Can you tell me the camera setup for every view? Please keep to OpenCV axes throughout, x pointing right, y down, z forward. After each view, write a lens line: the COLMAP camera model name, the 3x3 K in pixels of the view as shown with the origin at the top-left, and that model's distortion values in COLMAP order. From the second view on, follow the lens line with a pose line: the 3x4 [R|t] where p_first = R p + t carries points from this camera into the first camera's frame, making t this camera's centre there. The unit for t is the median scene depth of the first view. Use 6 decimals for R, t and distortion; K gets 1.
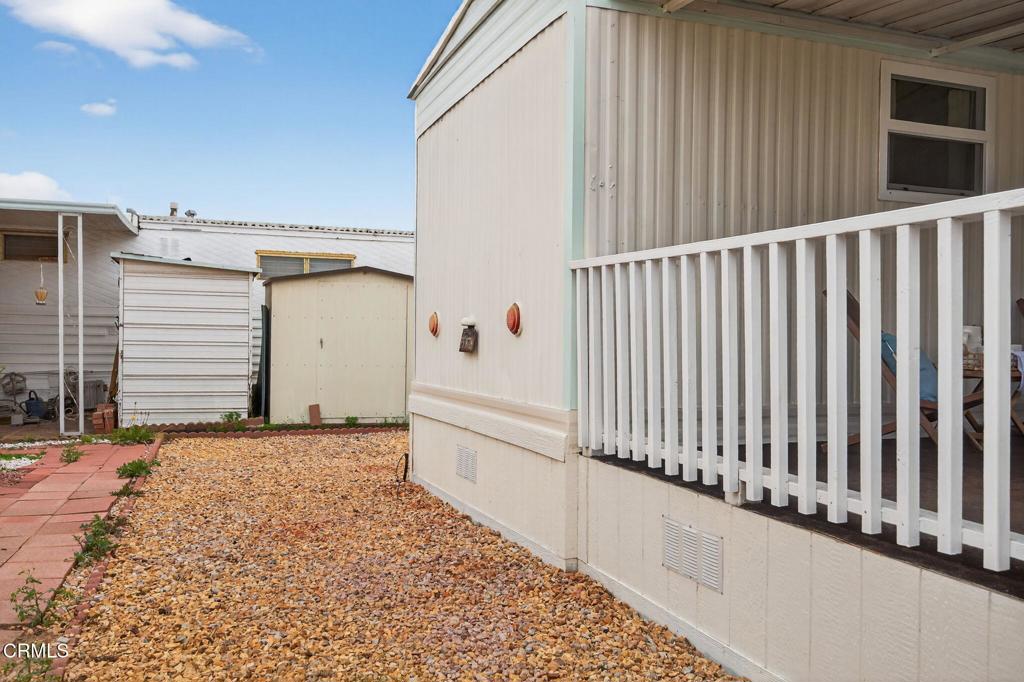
lens RADIAL K [[962.7, 0, 513.1], [0, 962.7, 329.1], [0, 0, 1]] dist [-0.001781, 0.010645]
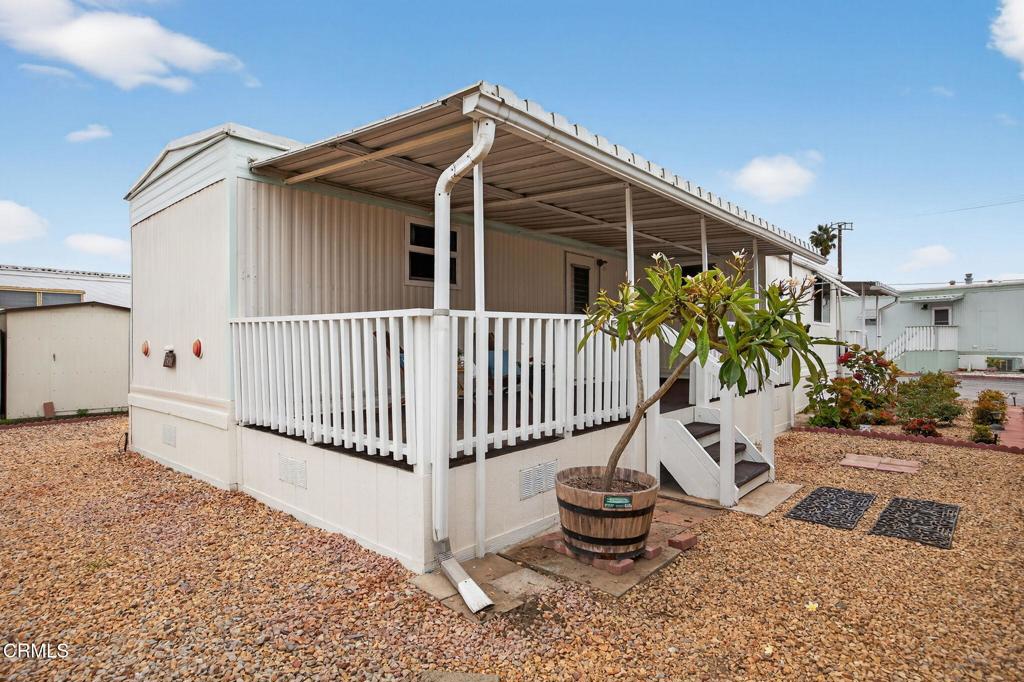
lens RADIAL K [[567.3, 0, 513.4], [0, 567.3, 337.8], [0, 0, 1]] dist [-0.004112, 0.000619]
pose [[0.884408, -0.012810, 0.466539, 0.032898], [0.015128, 0.999885, -0.001224, -0.023300], [-0.466469, 0.008140, 0.884500, -0.173311]]
